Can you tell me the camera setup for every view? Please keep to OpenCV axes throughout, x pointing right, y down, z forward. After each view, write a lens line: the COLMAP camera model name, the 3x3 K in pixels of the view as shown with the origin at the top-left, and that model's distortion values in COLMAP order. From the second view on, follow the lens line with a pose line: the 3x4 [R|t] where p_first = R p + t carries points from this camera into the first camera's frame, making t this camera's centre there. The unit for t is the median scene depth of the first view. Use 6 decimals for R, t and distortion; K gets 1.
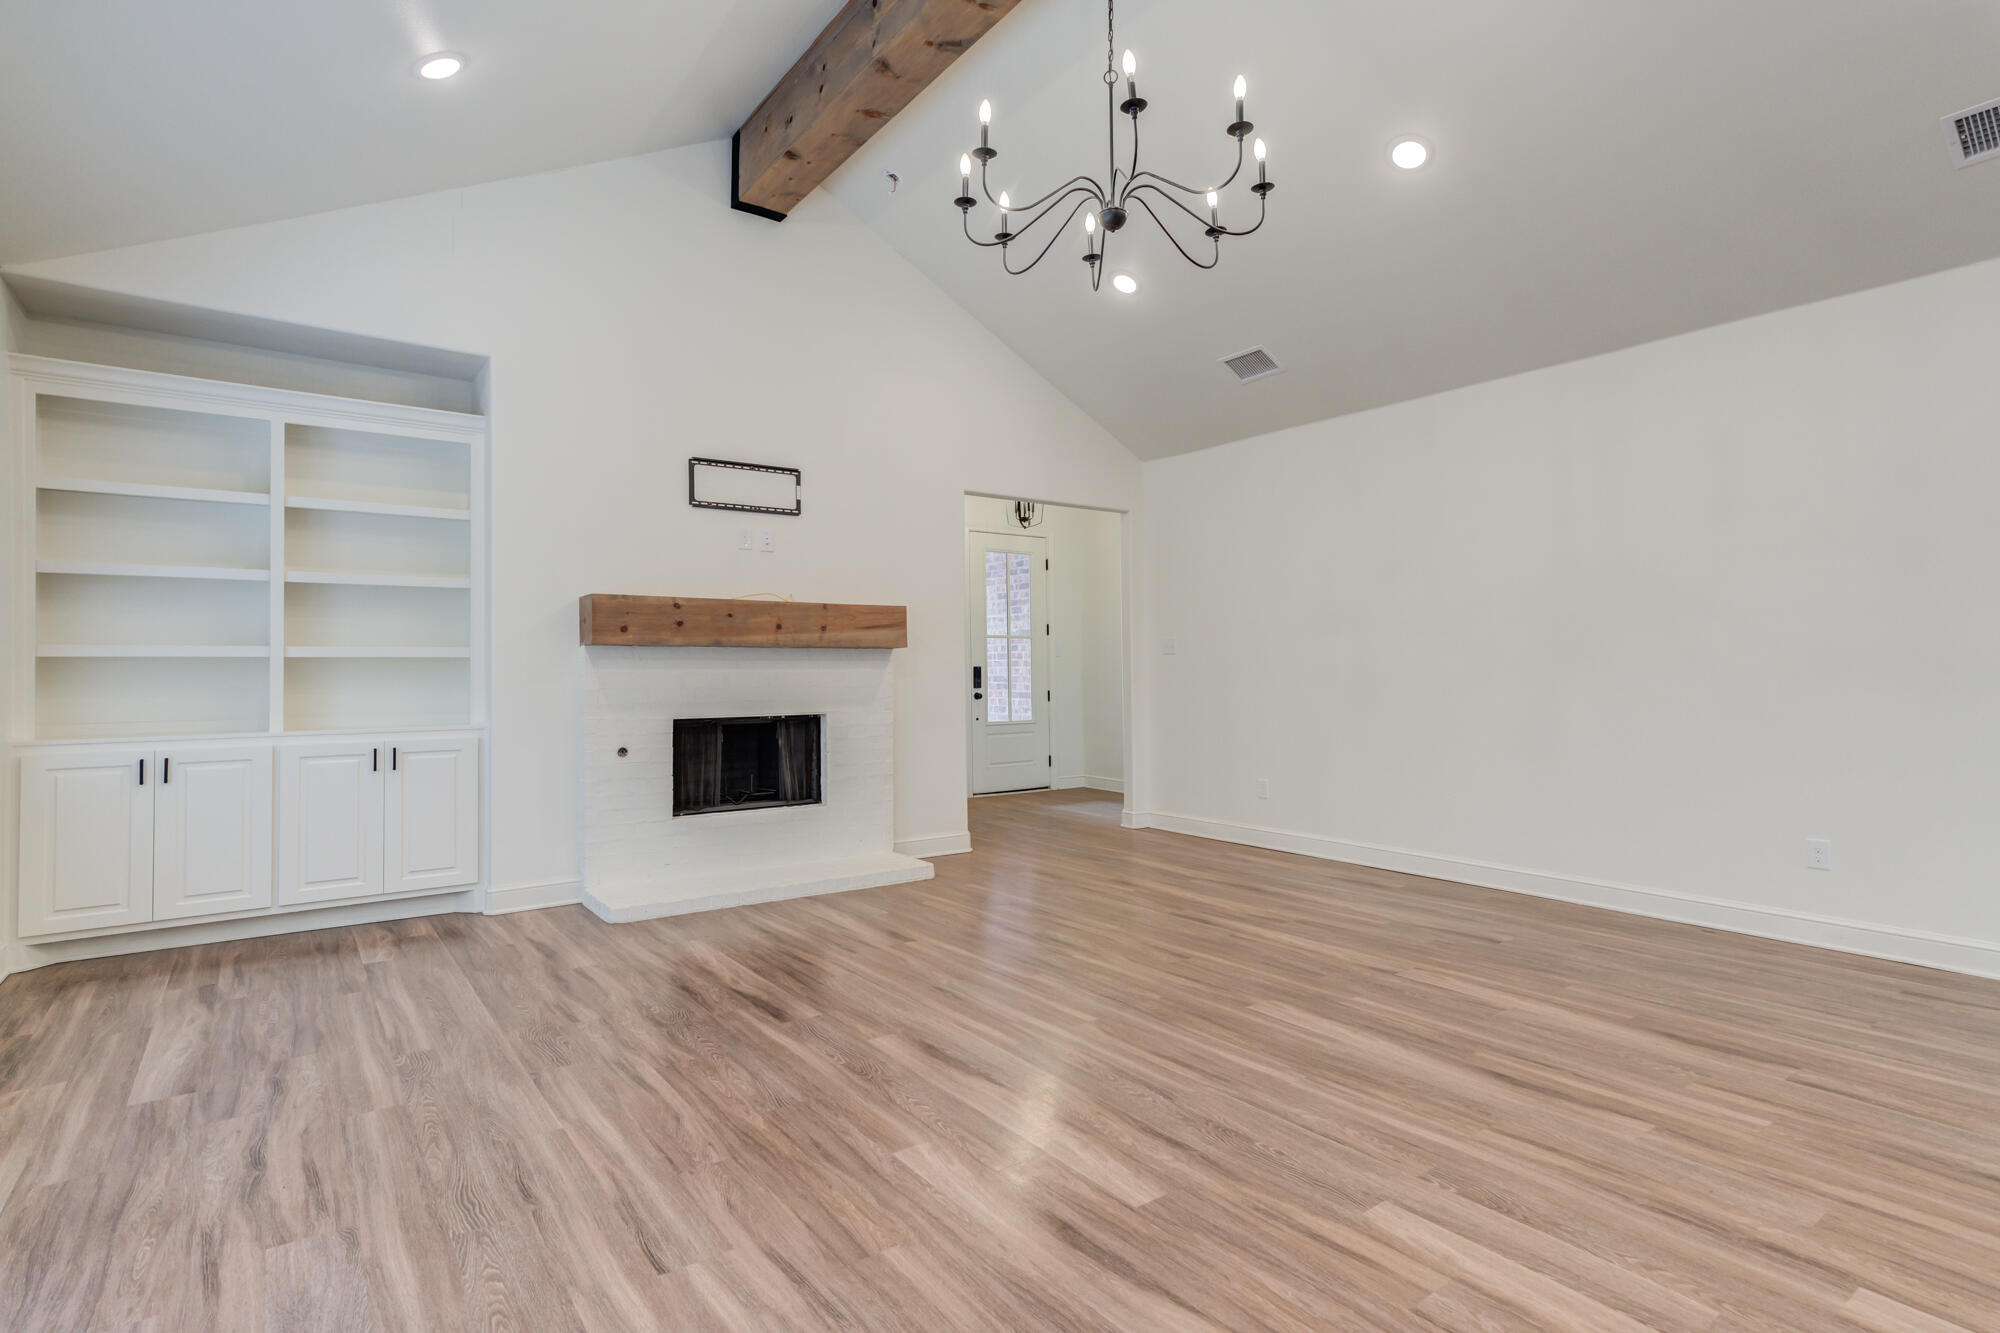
lens RADIAL K [[993.5, 0, 1000.0], [0, 993.5, 666.5], [0, 0, 1]] dist [0.007520, 0.001002]
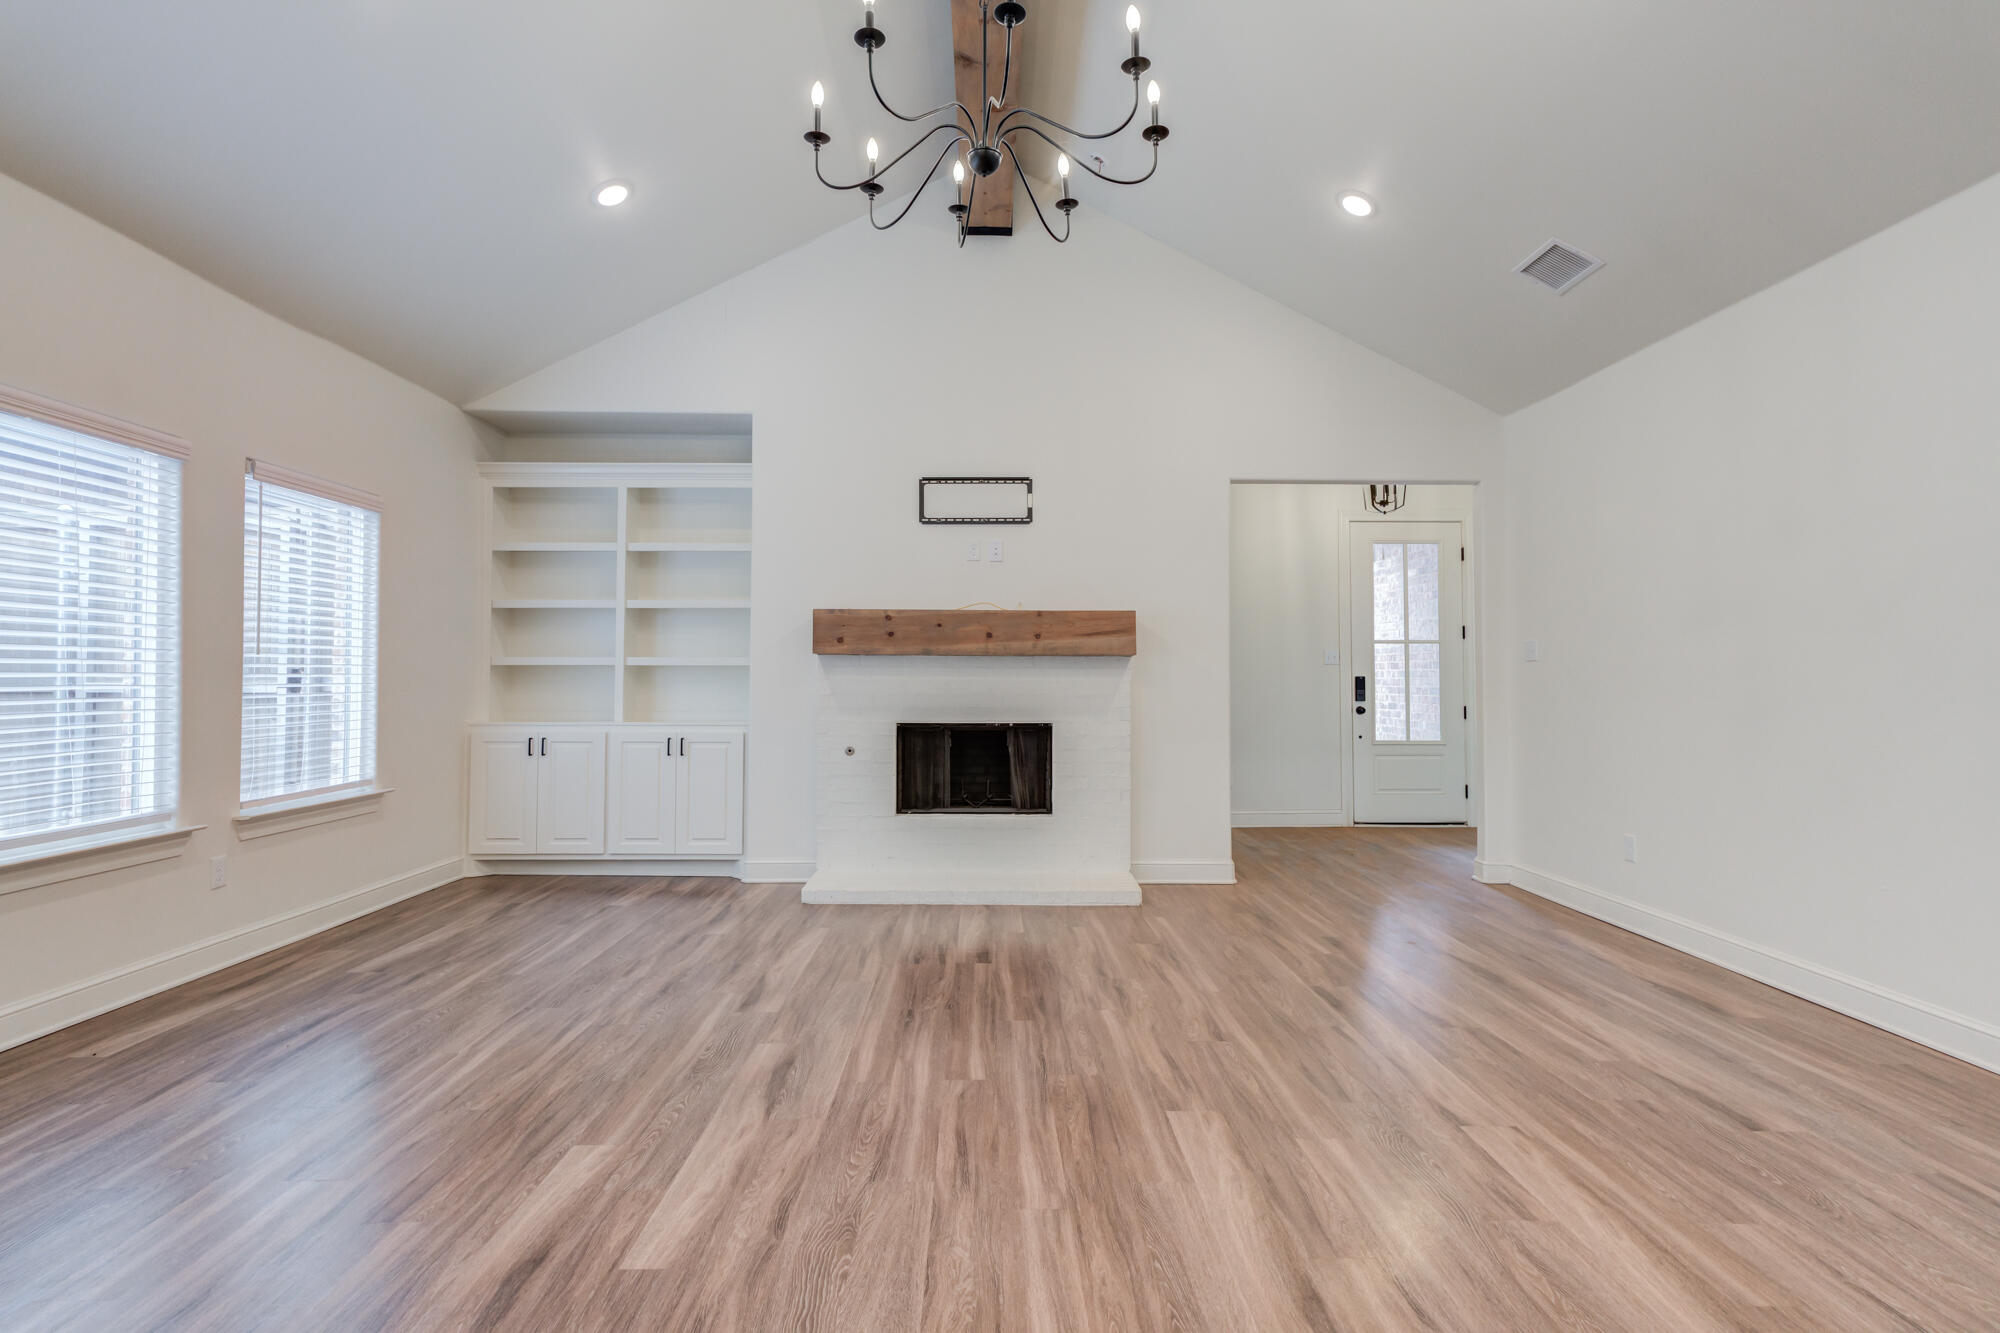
lens RADIAL K [[995.9, 0, 1003.9], [0, 995.9, 666.5], [0, 0, 1]] dist [0.010423, 0.001053]
pose [[0.819575, -0.000319, -0.572971, 0.391898], [-0.005372, 0.999952, -0.008241, 0.000230], [0.572946, 0.009832, 0.819534, 0.186078]]
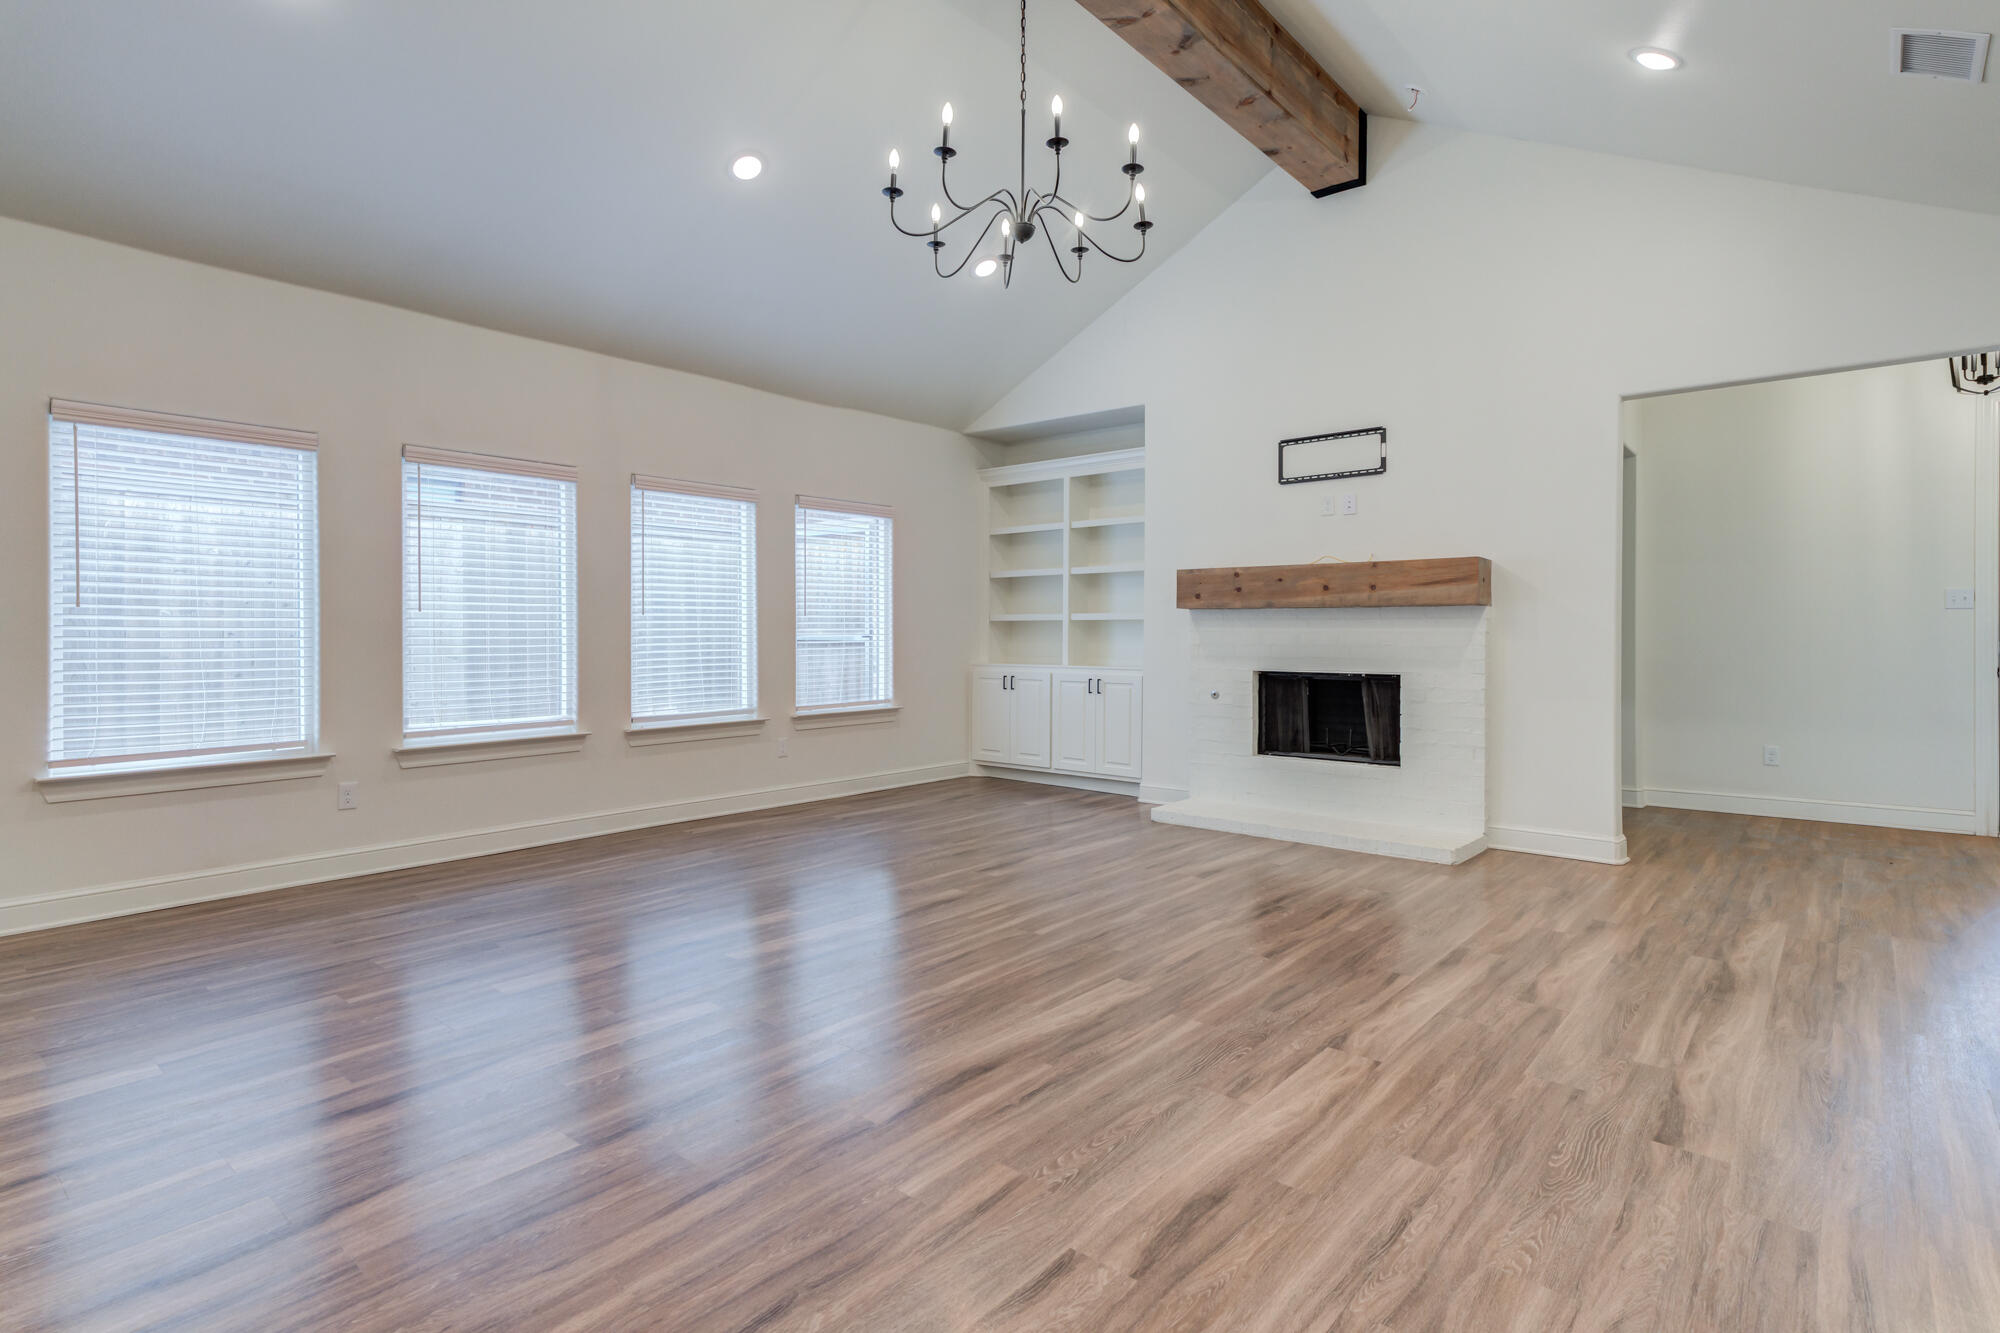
lens RADIAL K [[1015.4, 0, 1006.5], [0, 1015.4, 648.8], [0, 0, 1]] dist [0.002247, 0.000604]
pose [[0.243731, 0.022041, -0.969592, 0.775451], [0.000829, 0.999737, 0.022935, -0.000503], [0.969842, -0.006394, 0.243649, 0.434220]]
